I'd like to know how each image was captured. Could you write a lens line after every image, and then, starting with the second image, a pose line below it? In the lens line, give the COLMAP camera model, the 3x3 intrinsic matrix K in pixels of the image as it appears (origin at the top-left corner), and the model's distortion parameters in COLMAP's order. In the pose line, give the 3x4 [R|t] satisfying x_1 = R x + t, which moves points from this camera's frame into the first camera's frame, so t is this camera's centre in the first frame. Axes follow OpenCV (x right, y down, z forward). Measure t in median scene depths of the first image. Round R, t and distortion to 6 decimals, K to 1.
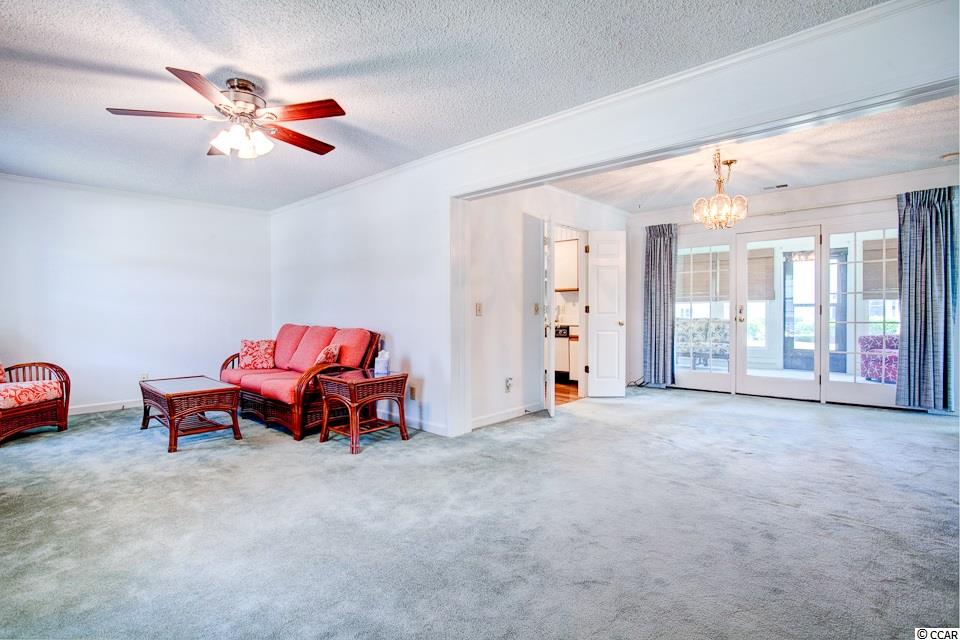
lens RADIAL K [[474.8, 0, 480.0], [0, 474.8, 320.0], [0, 0, 1]] dist [0.000141, 0.000167]
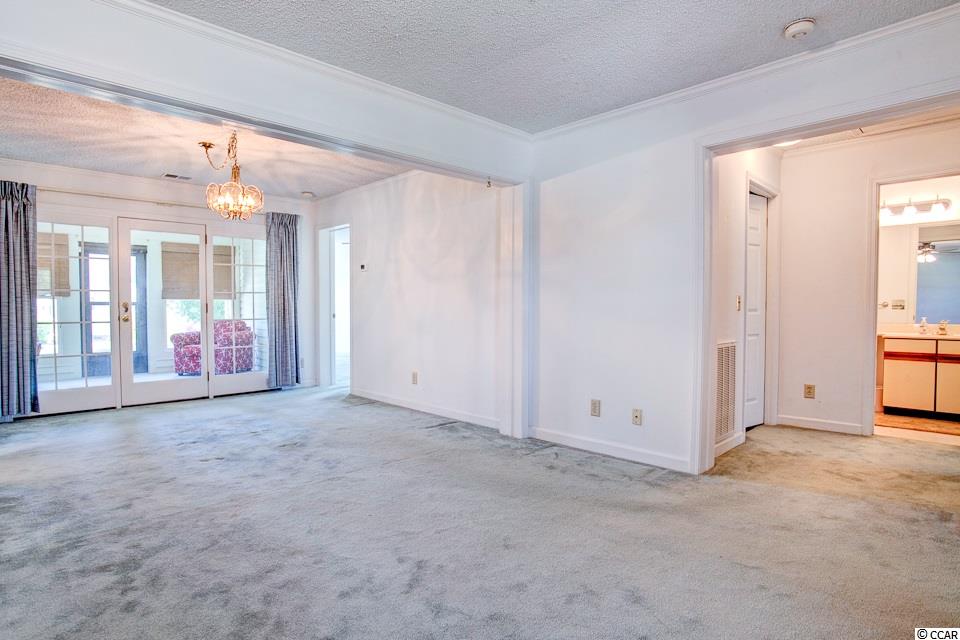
lens RADIAL K [[513.5, 0, 480.0], [0, 513.5, 320.0], [0, 0, 1]] dist [-0.030239, -0.000553]
pose [[0.080249, -0.015901, 0.996648, -0.282664], [0.020079, 0.999696, 0.014333, 0.000810], [-0.996573, 0.018861, 0.080544, 0.277713]]
